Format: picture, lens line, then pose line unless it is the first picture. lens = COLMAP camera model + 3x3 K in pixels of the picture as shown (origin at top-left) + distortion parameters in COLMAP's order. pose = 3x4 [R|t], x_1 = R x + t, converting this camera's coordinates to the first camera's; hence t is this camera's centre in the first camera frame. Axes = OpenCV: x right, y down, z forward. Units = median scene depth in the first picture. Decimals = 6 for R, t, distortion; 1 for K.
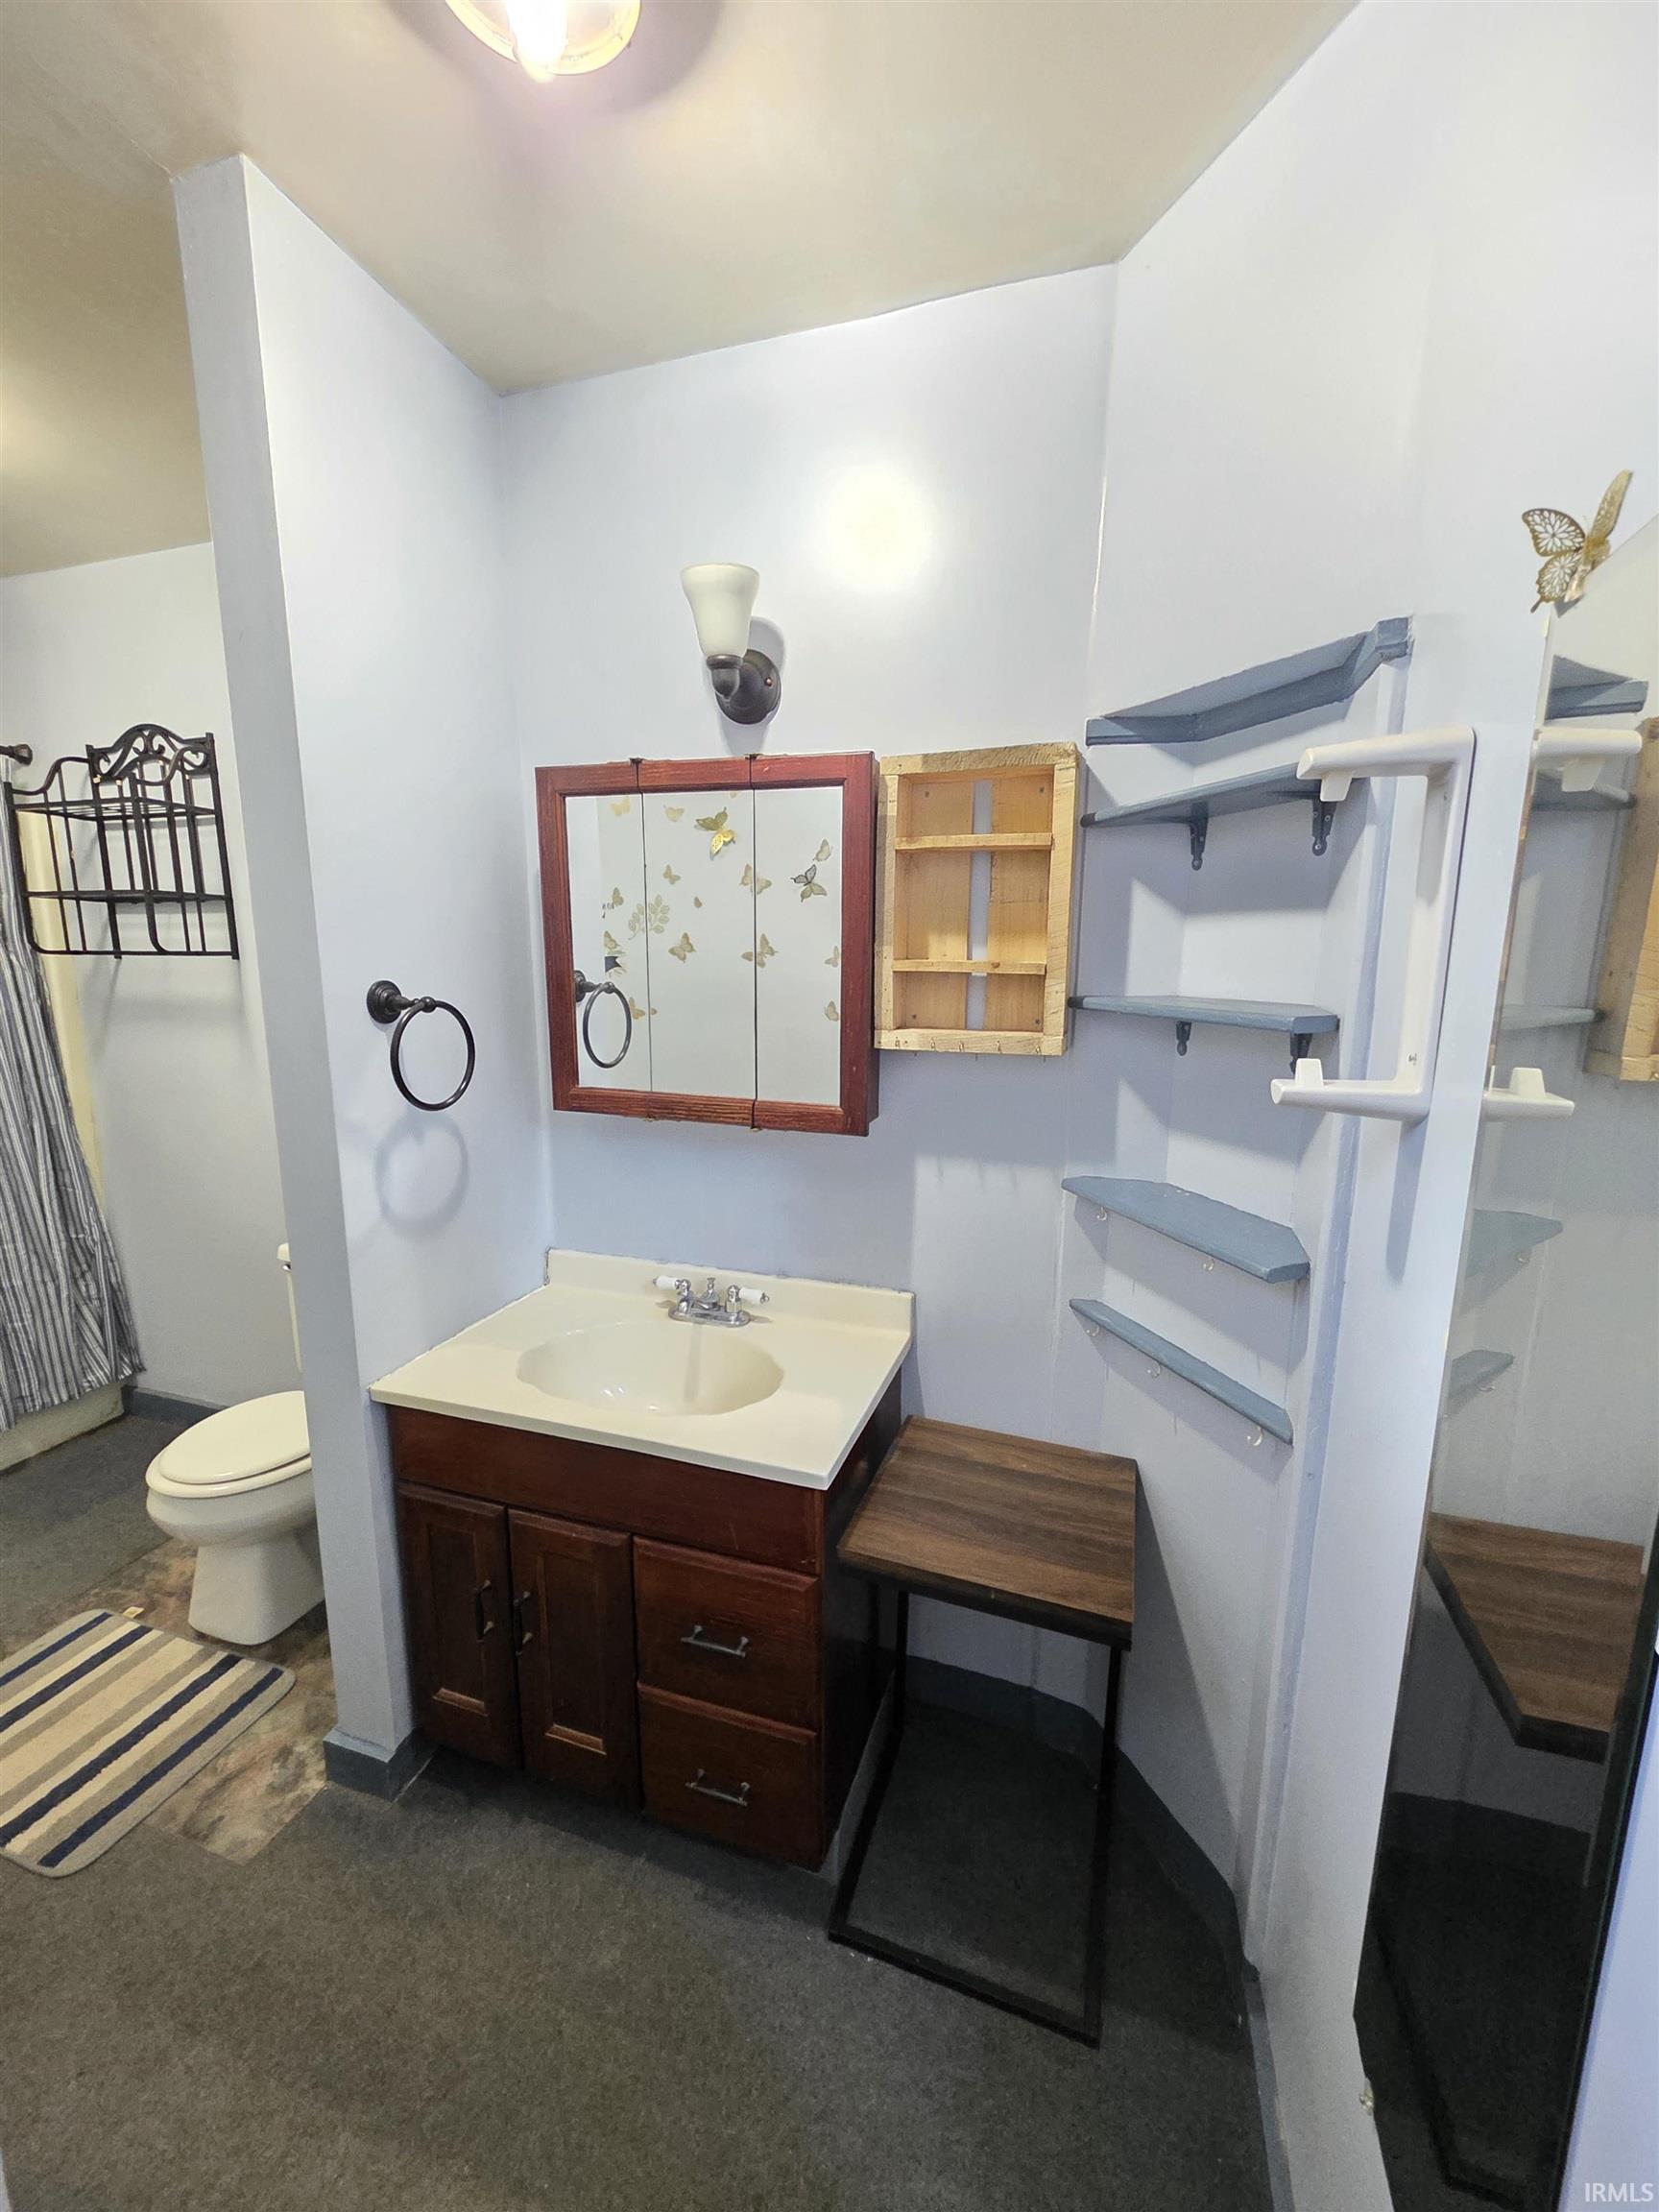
lens RADIAL K [[887.6, 0, 843.7], [0, 887.6, 1103.7], [0, 0, 1]] dist [0.005281, -0.000117]
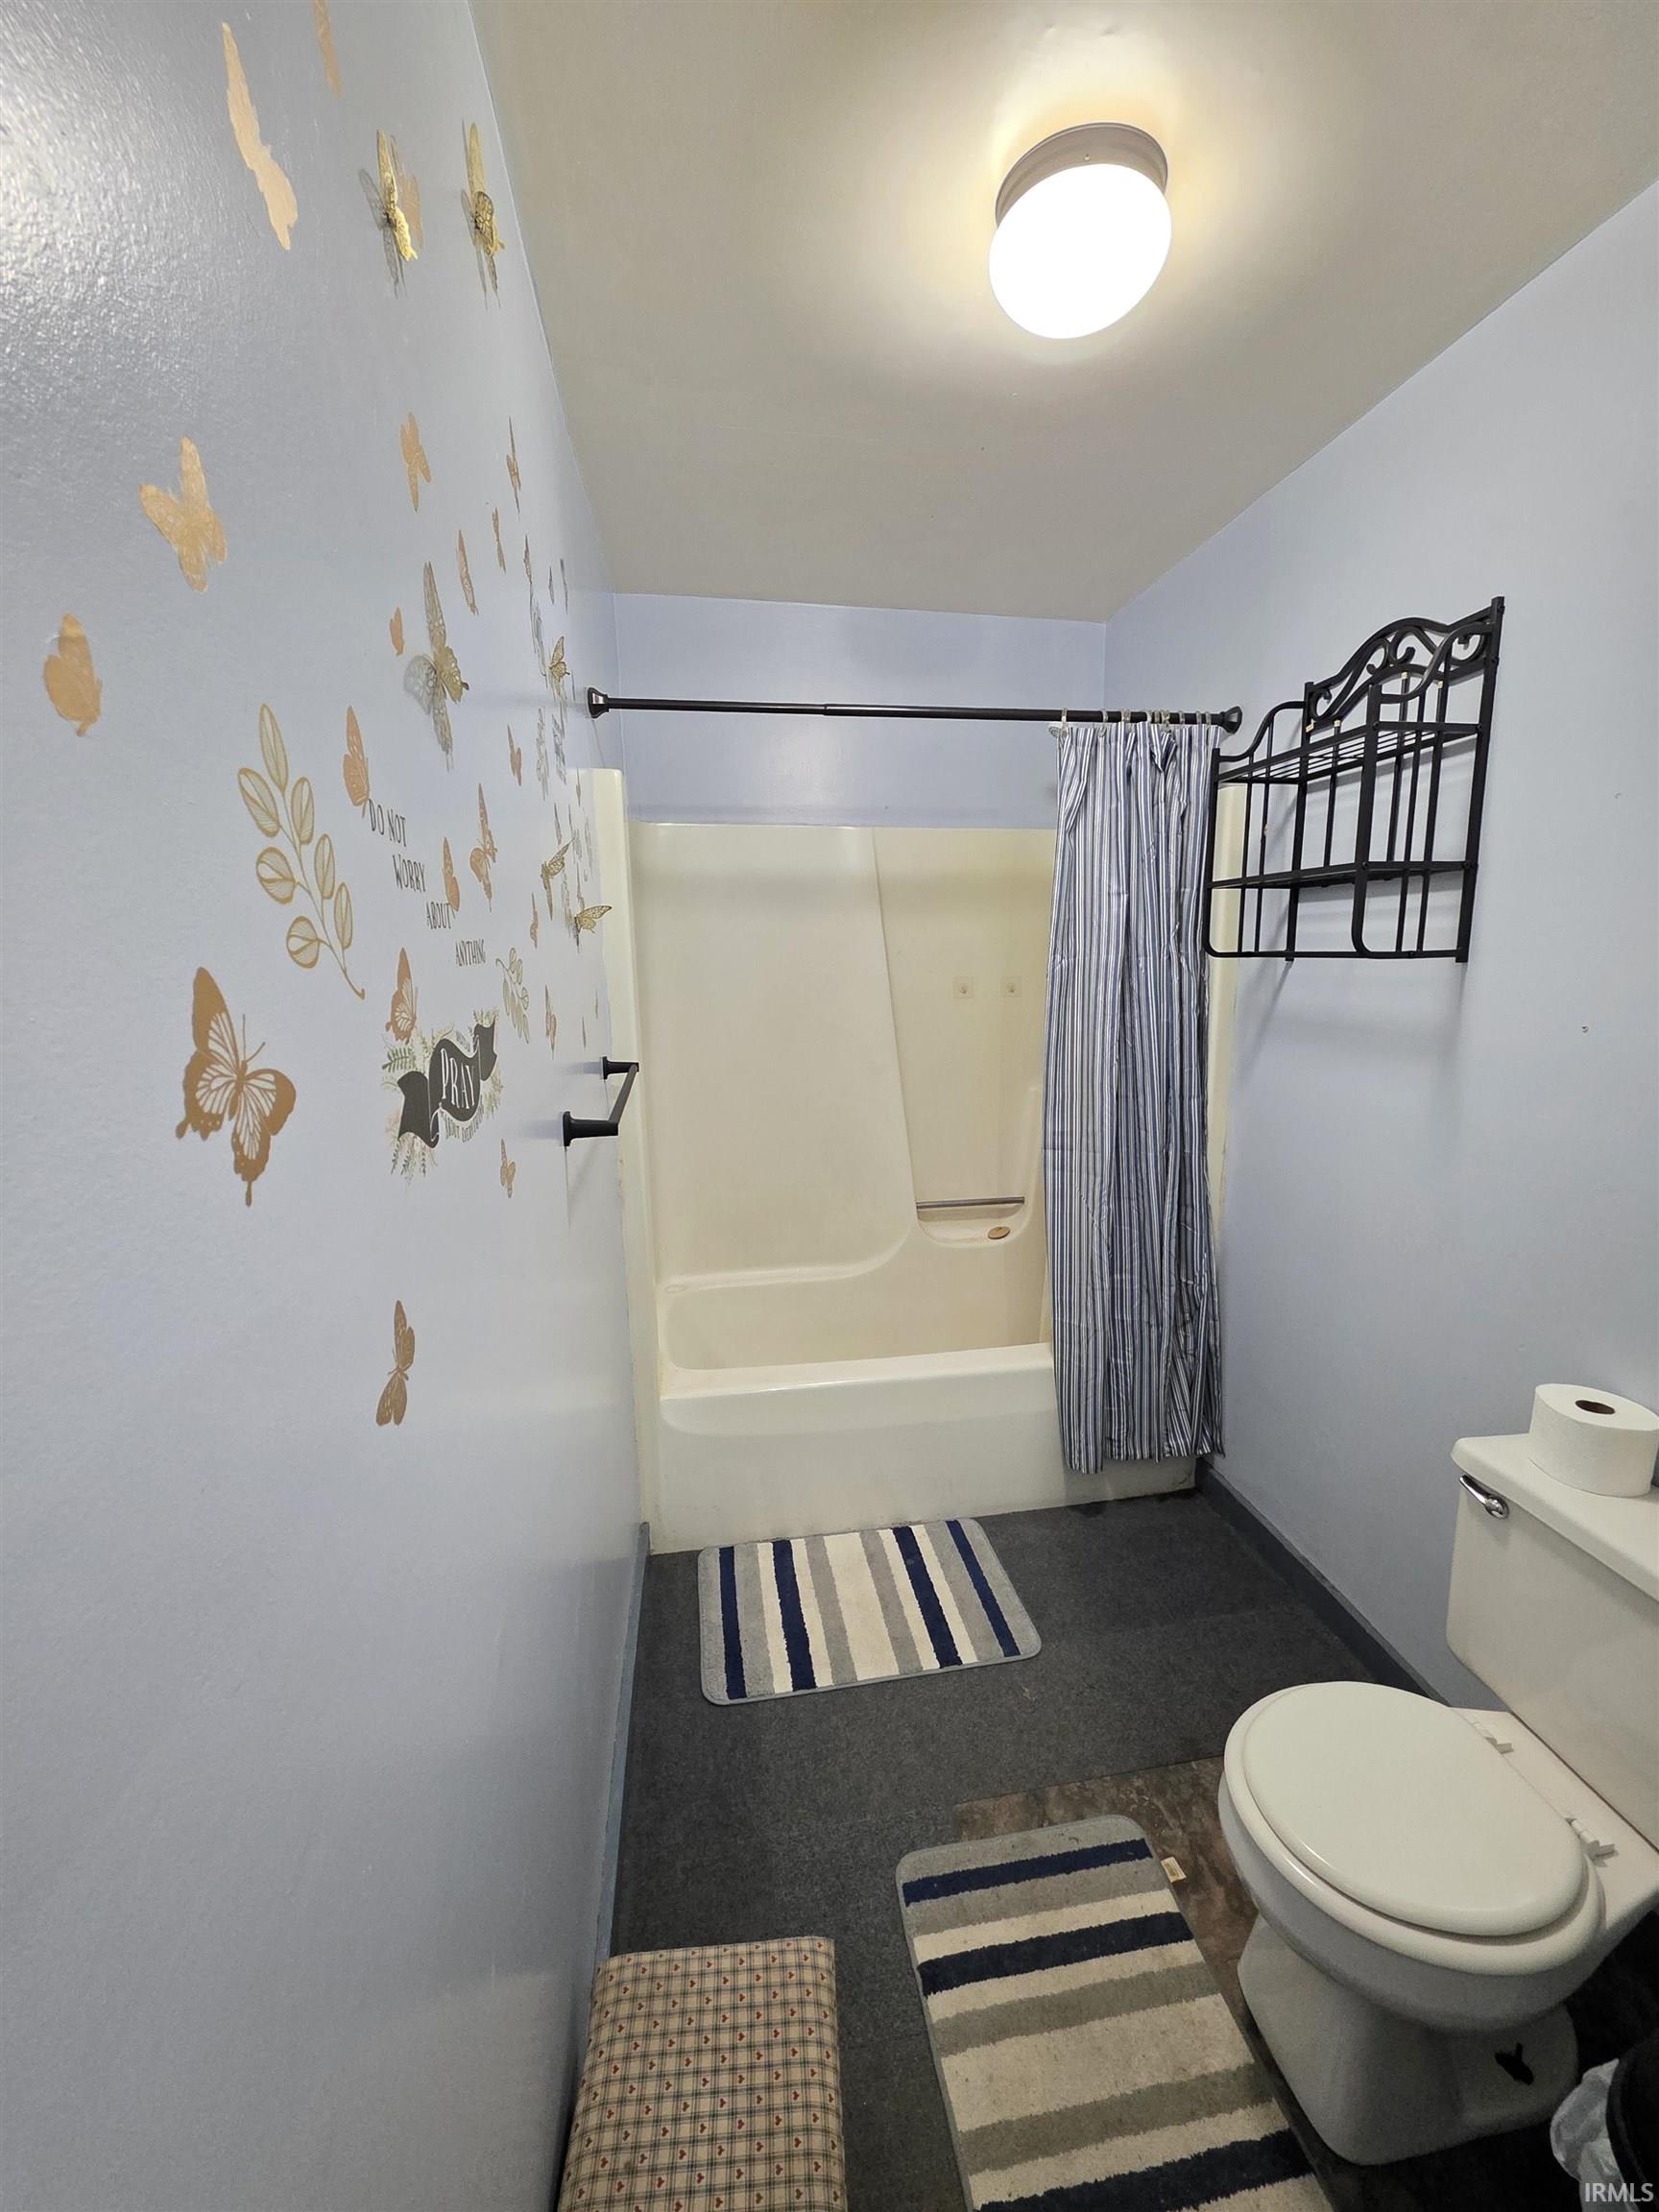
lens RADIAL K [[887.6, 0, 838.1], [0, 887.6, 1114.5], [0, 0, 1]] dist [0.005281, -0.000117]
pose [[0.459582, 0.149881, -0.875397, -0.305500], [-0.127537, 0.986579, 0.101960, -0.061232], [0.878931, 0.064787, 0.472529, 0.304436]]
